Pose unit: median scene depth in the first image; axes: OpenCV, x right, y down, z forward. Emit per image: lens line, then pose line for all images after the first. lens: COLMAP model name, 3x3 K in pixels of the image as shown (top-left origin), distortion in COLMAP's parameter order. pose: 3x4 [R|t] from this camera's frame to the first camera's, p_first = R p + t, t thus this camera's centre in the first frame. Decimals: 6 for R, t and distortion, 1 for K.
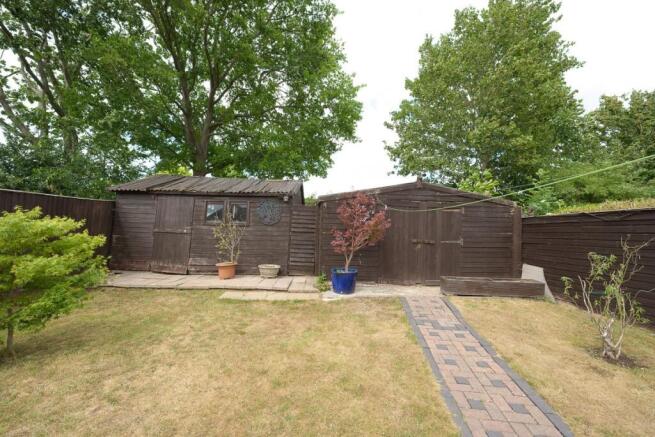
lens RADIAL K [[261.1, 0, 327.5], [0, 261.1, 218.5], [0, 0, 1]] dist [-0.000040, 0.000301]
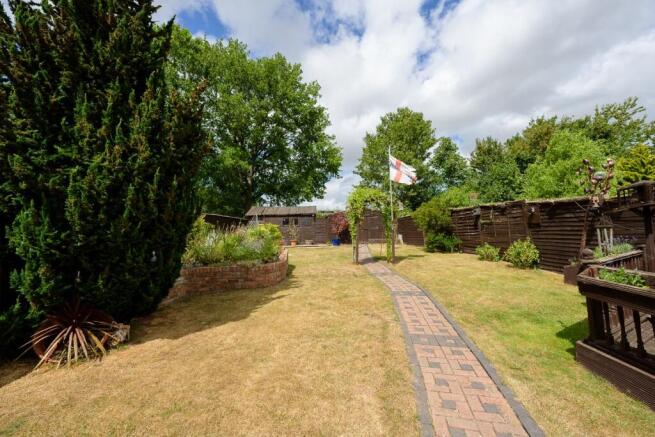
lens RADIAL K [[261.1, 0, 327.5], [0, 261.1, 218.5], [0, 0, 1]] dist [-0.000040, 0.000301]
pose [[0.998008, -0.049547, 0.039057, -0.061860], [0.050012, 0.998688, -0.011018, -0.005068], [-0.038459, 0.012949, 0.999176, -0.883967]]
